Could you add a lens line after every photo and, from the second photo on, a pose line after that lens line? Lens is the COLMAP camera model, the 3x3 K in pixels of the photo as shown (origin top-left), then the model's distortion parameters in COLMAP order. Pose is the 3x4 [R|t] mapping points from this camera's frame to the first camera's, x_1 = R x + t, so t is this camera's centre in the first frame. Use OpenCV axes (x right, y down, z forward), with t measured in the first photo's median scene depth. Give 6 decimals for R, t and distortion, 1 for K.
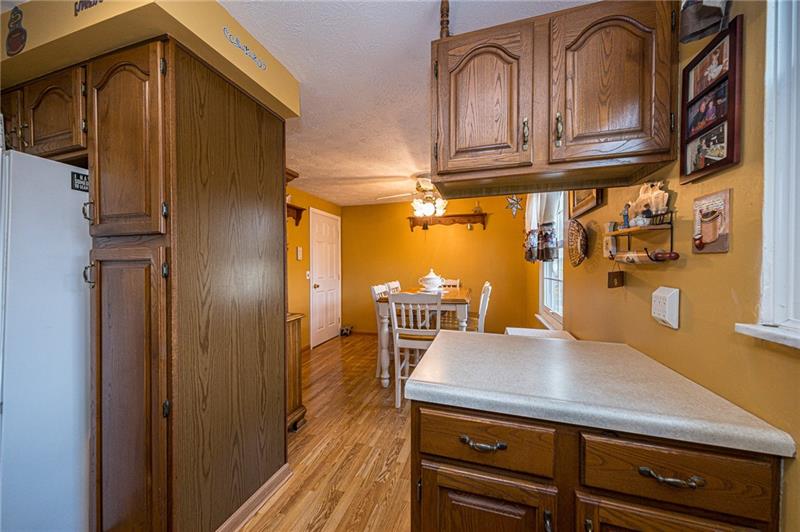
lens RADIAL K [[278.5, 0, 398.7], [0, 278.5, 268.9], [0, 0, 1]] dist [0.000778, -0.000411]
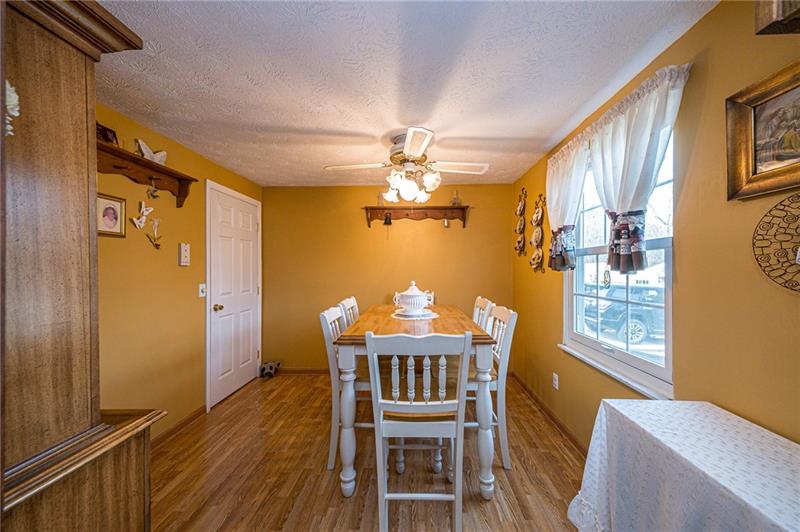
lens RADIAL K [[278.5, 0, 402.3], [0, 278.5, 268.0], [0, 0, 1]] dist [0.000778, -0.000411]
pose [[0.964408, 0.002422, 0.264409, -0.066858], [0.001572, 0.999888, -0.014894, -0.017457], [-0.264416, 0.014780, 0.964296, 0.304328]]
